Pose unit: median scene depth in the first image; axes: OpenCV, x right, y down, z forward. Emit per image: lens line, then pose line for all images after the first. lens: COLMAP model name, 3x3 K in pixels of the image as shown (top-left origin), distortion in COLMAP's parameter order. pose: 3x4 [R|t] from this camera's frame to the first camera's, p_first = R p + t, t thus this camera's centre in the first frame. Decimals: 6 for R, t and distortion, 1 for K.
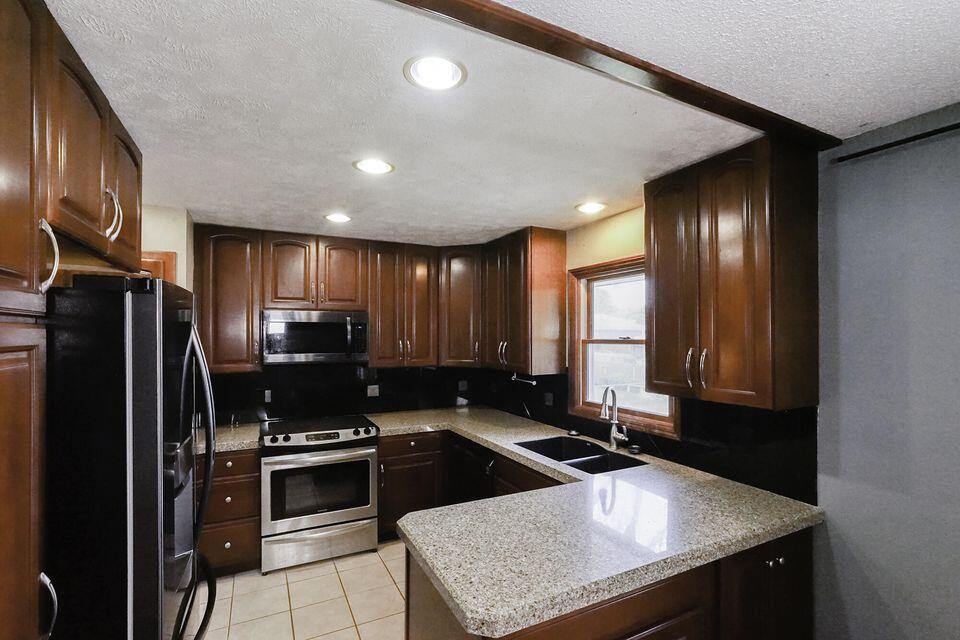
lens RADIAL K [[438.8, 0, 483.6], [0, 438.8, 337.4], [0, 0, 1]] dist [-0.000890, 0.002976]
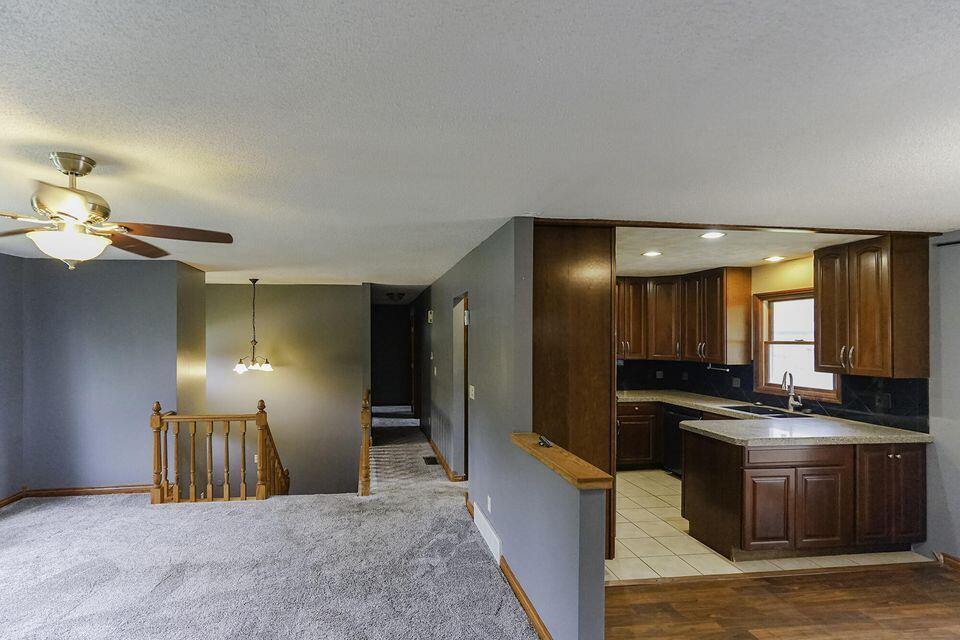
lens RADIAL K [[467.4, 0, 449.7], [0, 467.4, 336.1], [0, 0, 1]] dist [-0.001928, 0.001330]
pose [[0.949335, -0.000514, -0.314265, -0.301341], [-0.001475, 0.999980, -0.006090, -0.001822], [0.314262, 0.006245, 0.949316, -0.865646]]
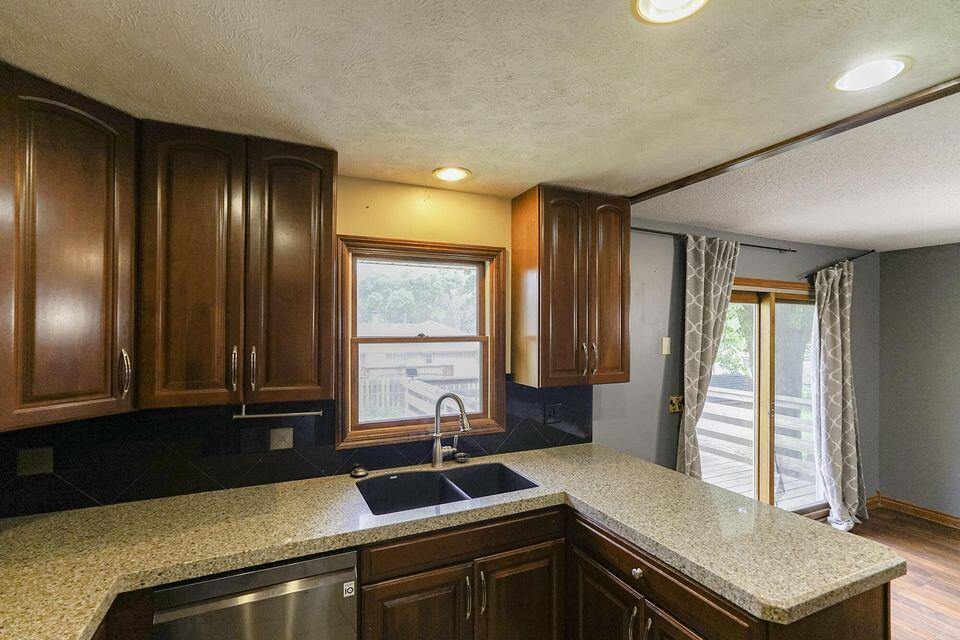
lens RADIAL K [[467.4, 0, 483.9], [0, 467.4, 317.9], [0, 0, 1]] dist [-0.001928, 0.001330]
pose [[0.043023, 0.010582, 0.999018, -0.538020], [0.005867, 0.999924, -0.010844, -0.019272], [-0.999057, 0.006328, 0.042957, 0.791979]]
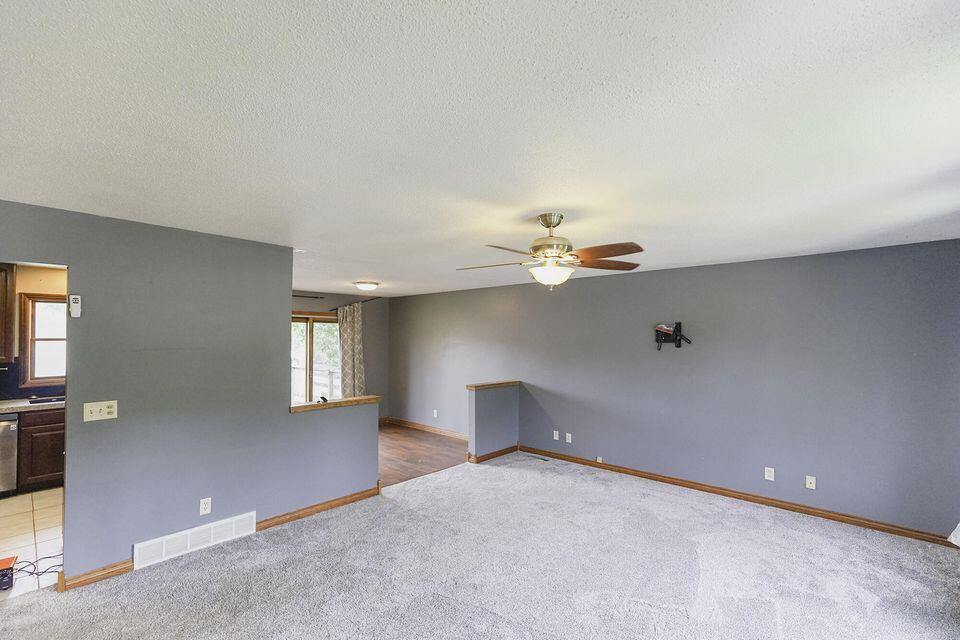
lens RADIAL K [[438.8, 0, 470.9], [0, 438.8, 323.9], [0, 0, 1]] dist [-0.000890, 0.002976]
pose [[-0.319410, 0.025782, 0.947266, -1.843187], [0.009714, 0.999666, -0.023932, 0.006015], [-0.947567, 0.001558, -0.319554, 0.016185]]
